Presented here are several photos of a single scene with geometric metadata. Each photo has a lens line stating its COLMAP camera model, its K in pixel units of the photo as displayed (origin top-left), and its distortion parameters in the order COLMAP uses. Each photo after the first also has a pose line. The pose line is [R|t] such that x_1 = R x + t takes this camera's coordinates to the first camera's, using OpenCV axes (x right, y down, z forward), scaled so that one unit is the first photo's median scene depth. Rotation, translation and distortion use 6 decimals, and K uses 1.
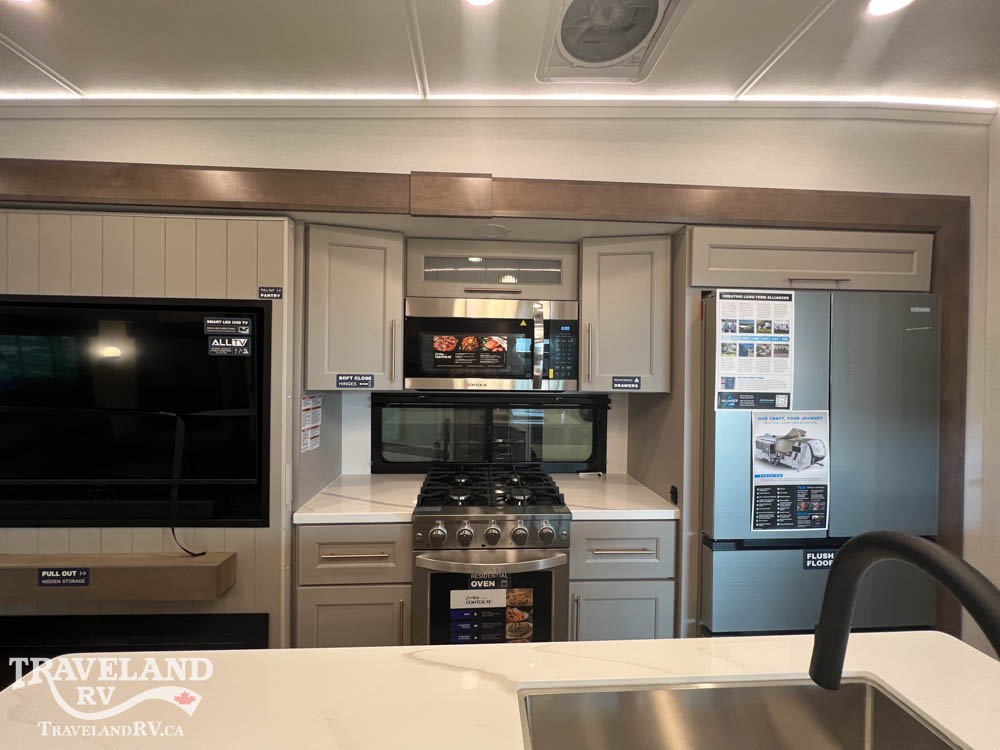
lens RADIAL K [[400.1, 0, 497.4], [0, 400.1, 373.7], [0, 0, 1]] dist [-0.001562, -0.000131]
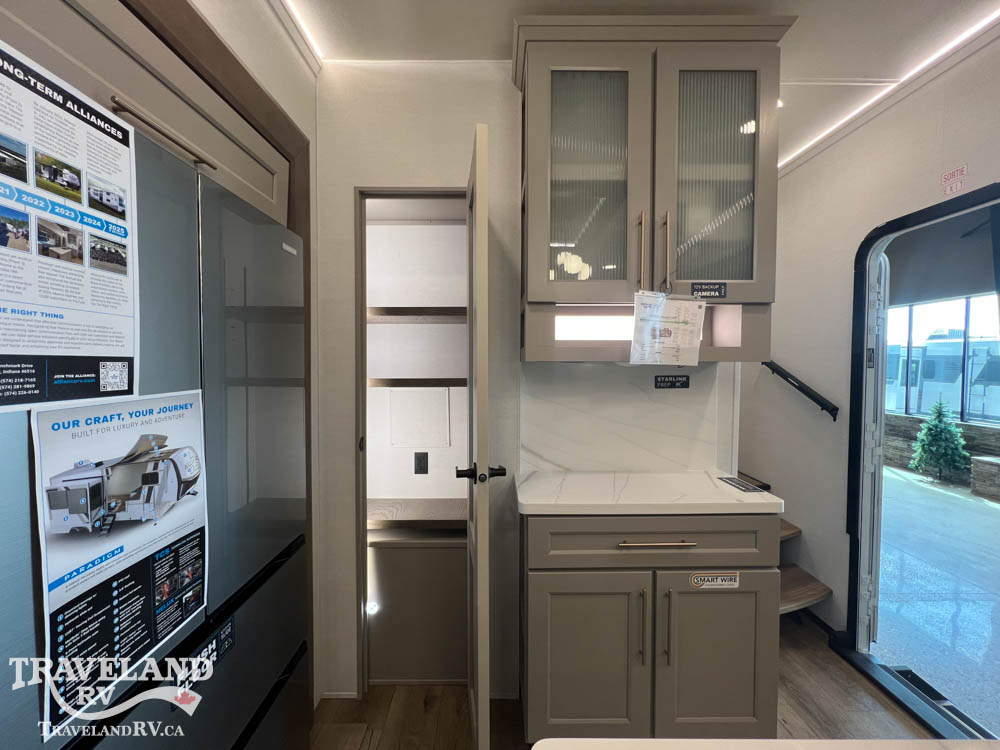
lens RADIAL K [[400.1, 0, 498.3], [0, 400.1, 373.6], [0, 0, 1]] dist [-0.001562, -0.000131]
pose [[0.051743, -0.041068, 0.997816, 0.310530], [0.000205, 0.999154, 0.041113, 0.048022], [-0.998660, -0.001923, 0.051708, 0.571739]]
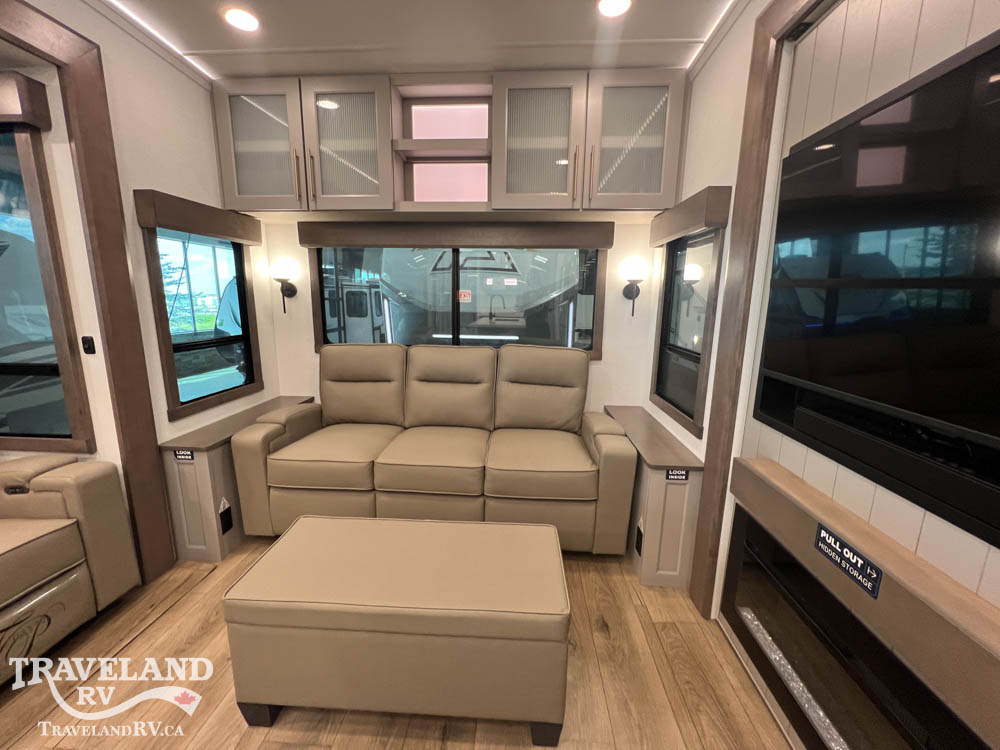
lens RADIAL K [[398.8, 0, 497.8], [0, 398.8, 372.2], [0, 0, 1]] dist [-0.001840, 0.000352]
pose [[-0.118754, 0.170380, -0.978196, -0.432872], [-0.021302, 0.984504, 0.174064, 0.124902], [0.992695, 0.041509, -0.113285, 0.480744]]
